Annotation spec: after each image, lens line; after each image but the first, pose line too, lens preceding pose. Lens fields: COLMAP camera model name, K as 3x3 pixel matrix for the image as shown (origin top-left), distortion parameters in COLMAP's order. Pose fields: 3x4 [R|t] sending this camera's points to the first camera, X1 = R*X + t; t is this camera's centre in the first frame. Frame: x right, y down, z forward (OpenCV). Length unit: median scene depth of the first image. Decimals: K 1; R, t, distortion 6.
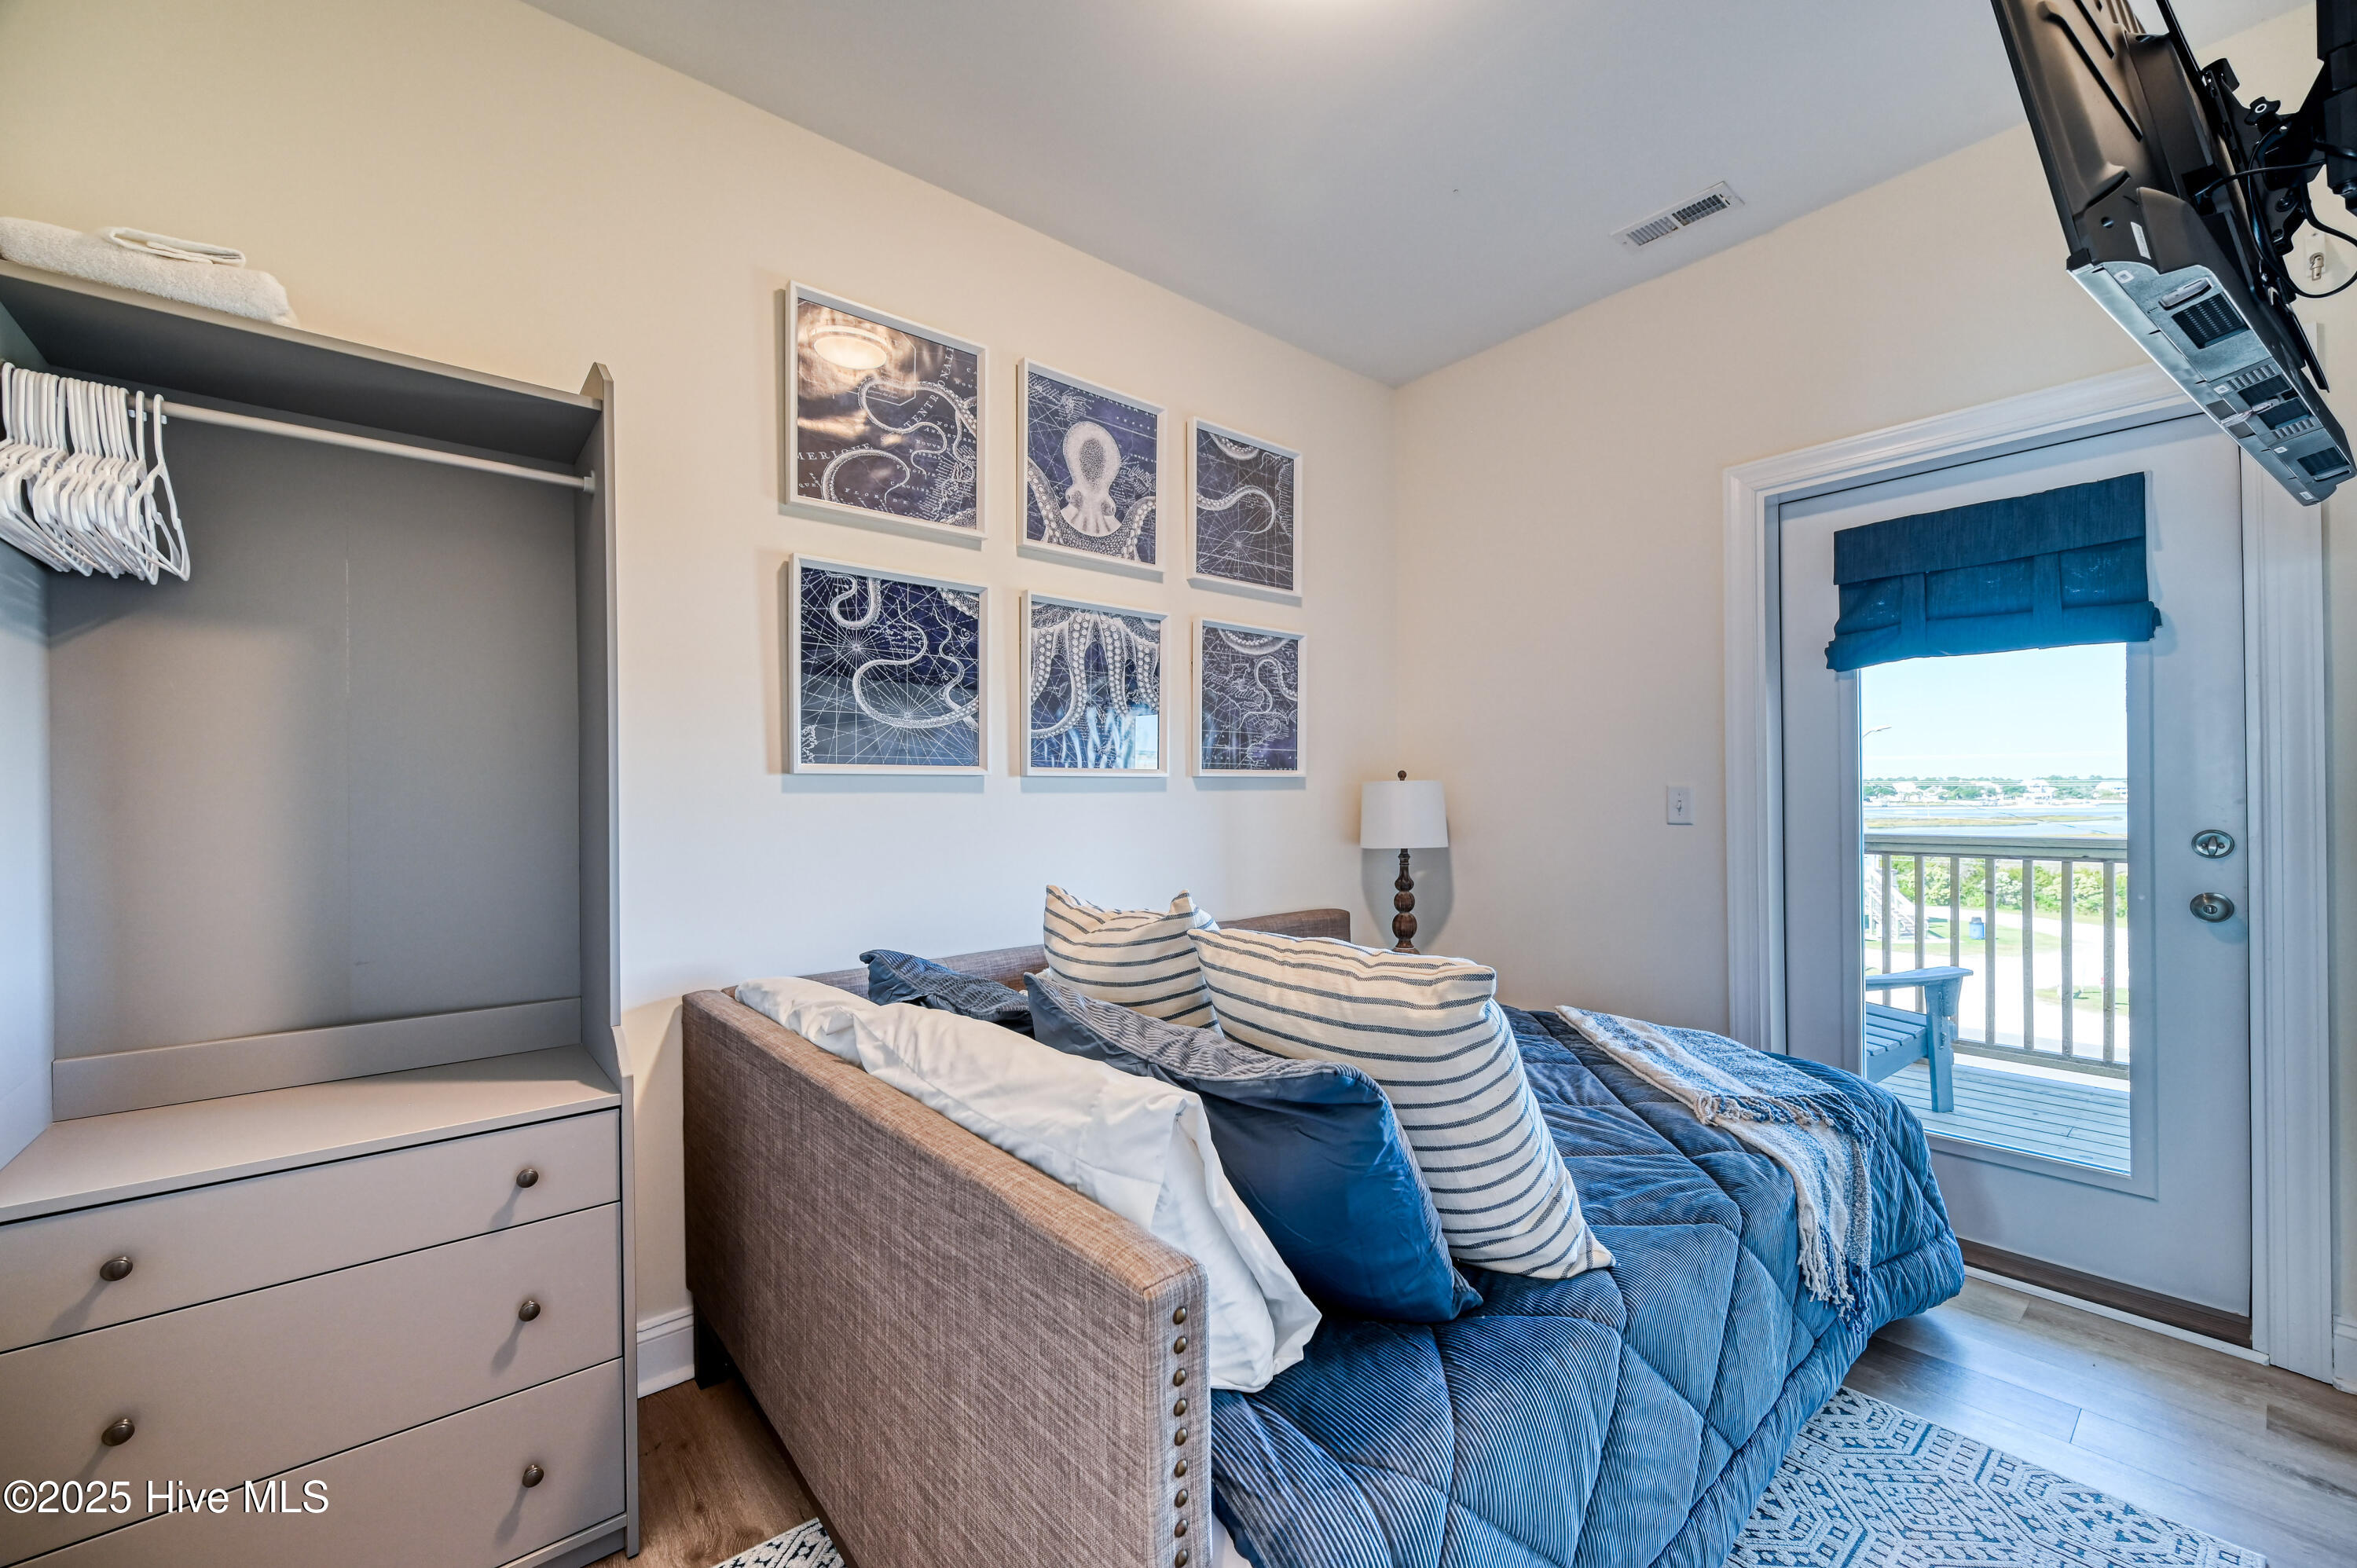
lens RADIAL K [[936.6, 0, 1186.0], [0, 936.6, 790.2], [0, 0, 1]] dist [-0.000248, 0.000638]
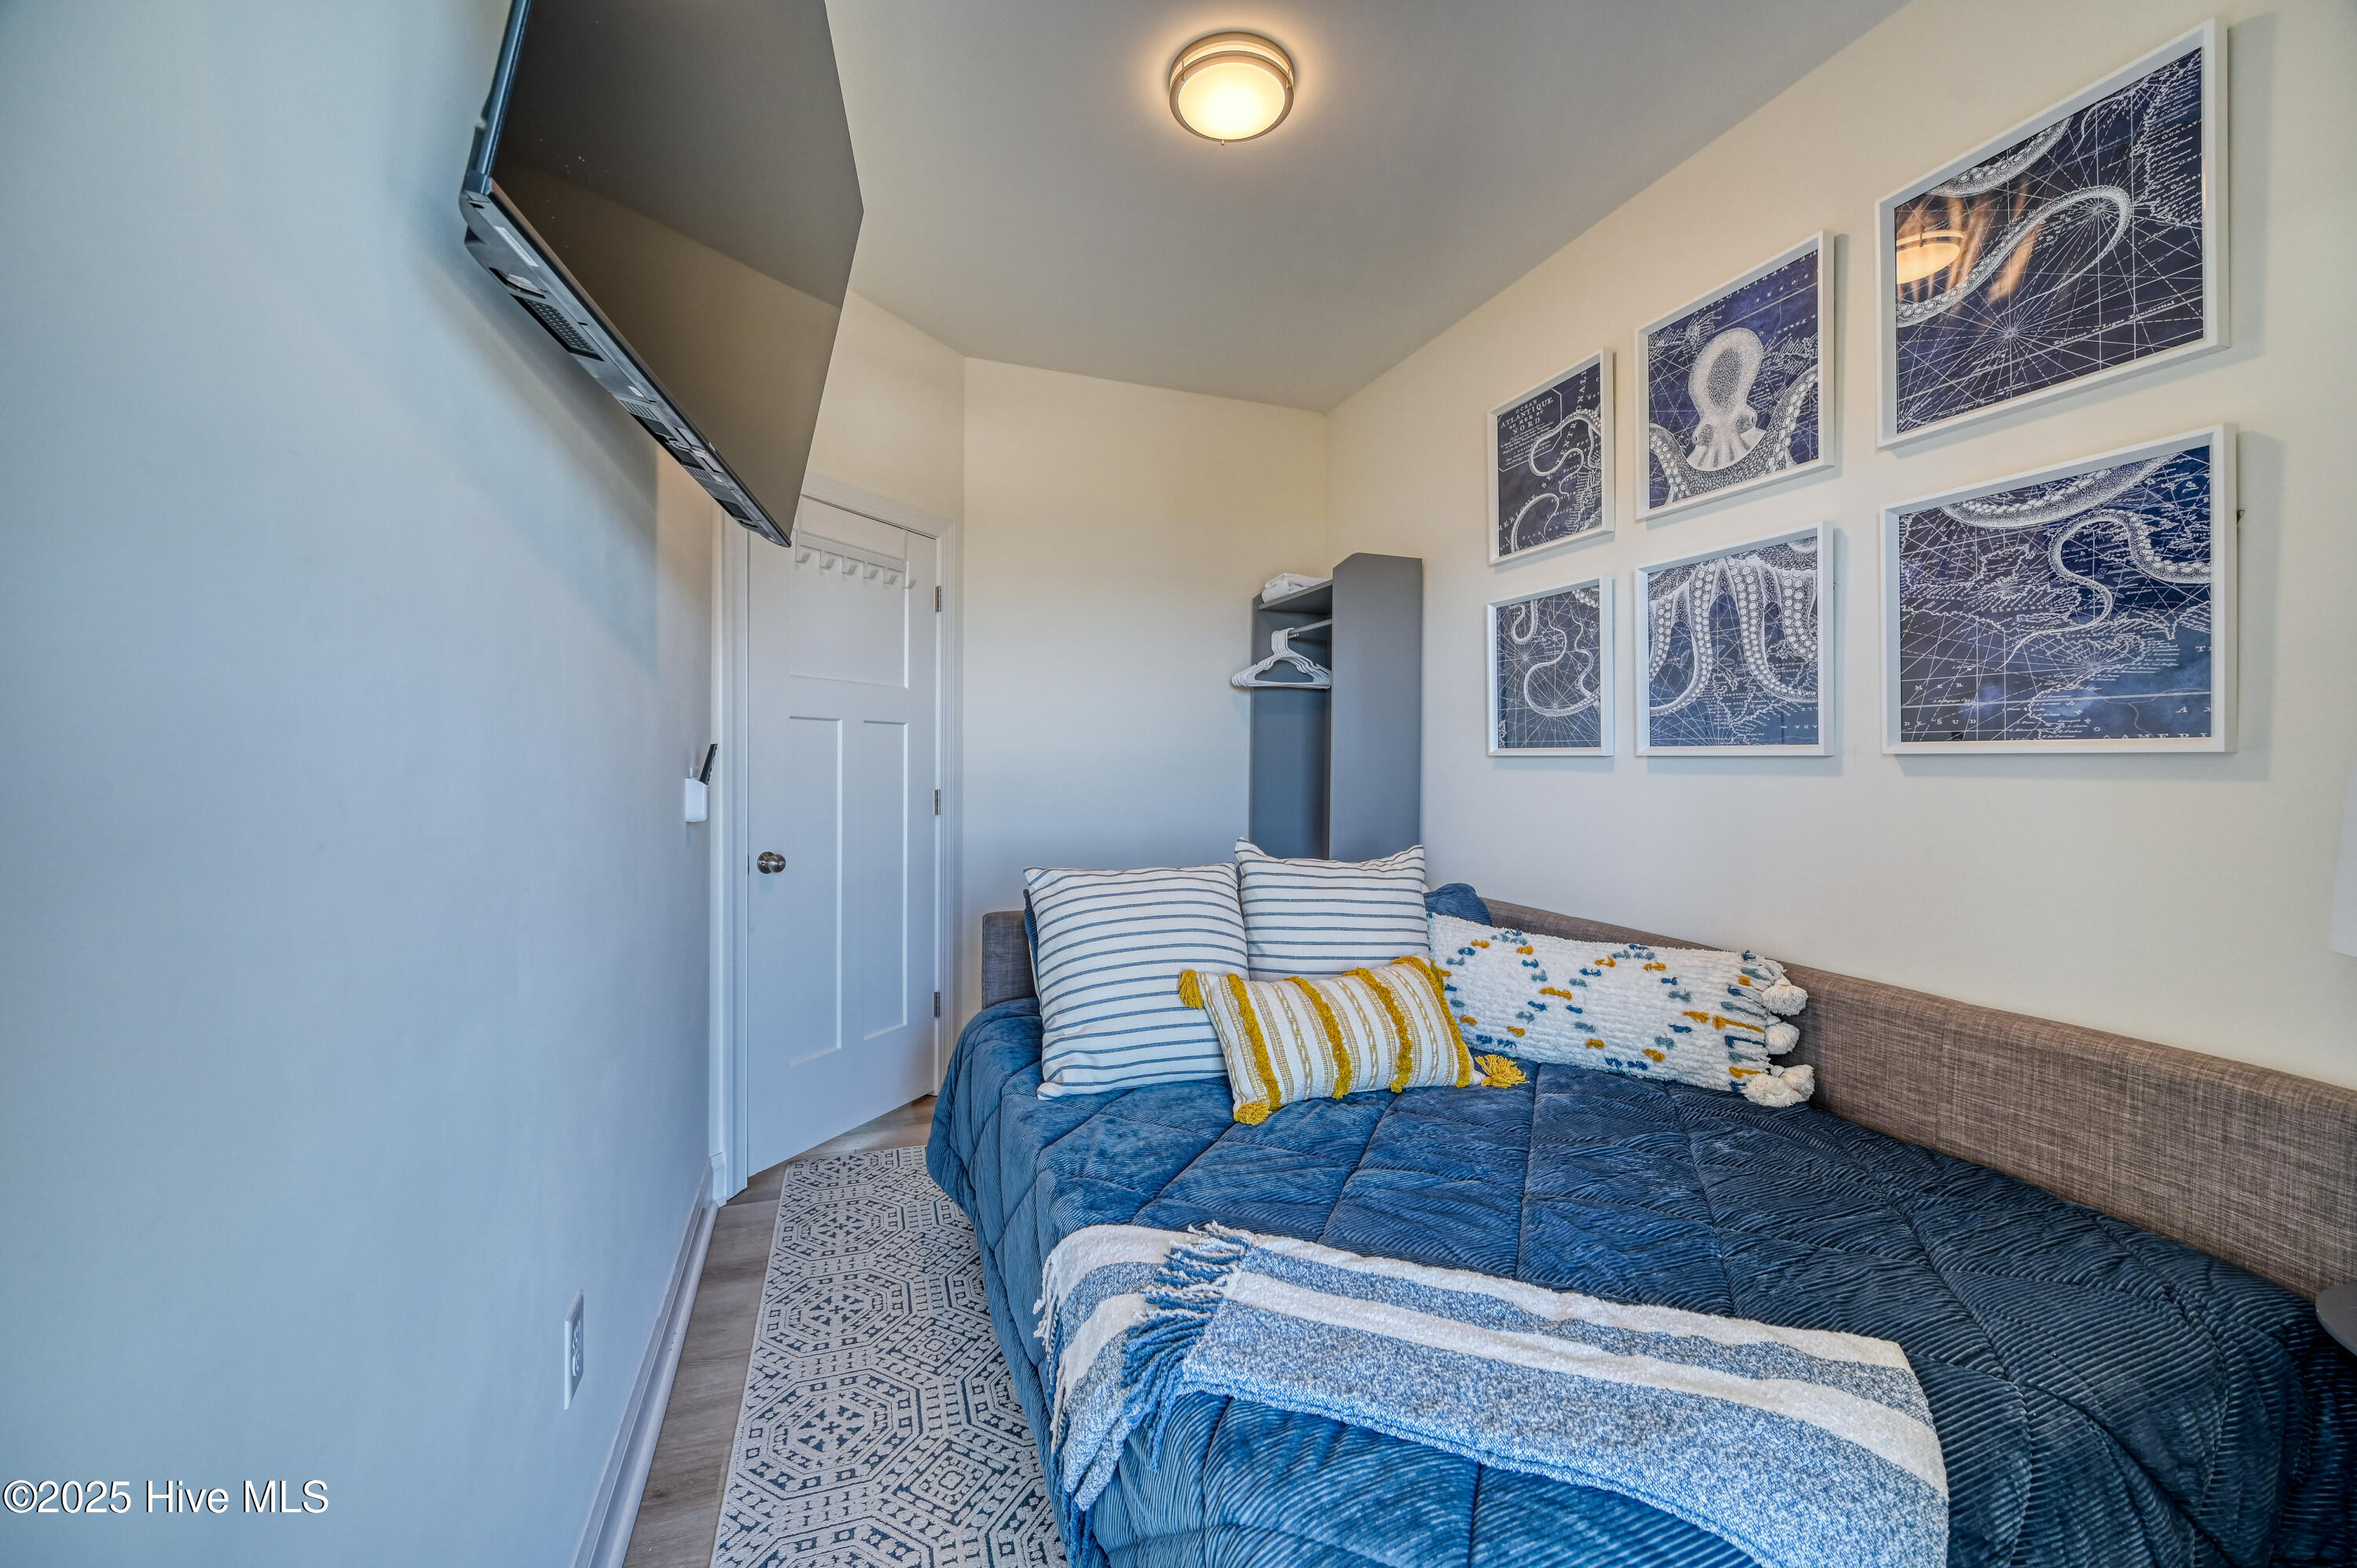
lens RADIAL K [[936.6, 0, 1172.6], [0, 936.6, 764.1], [0, 0, 1]] dist [-0.000248, 0.000638]
pose [[-0.359480, 0.005474, -0.933137, 0.872793], [-0.006633, 0.999943, 0.008421, -0.011125], [0.933129, 0.009217, -0.359423, 0.858220]]
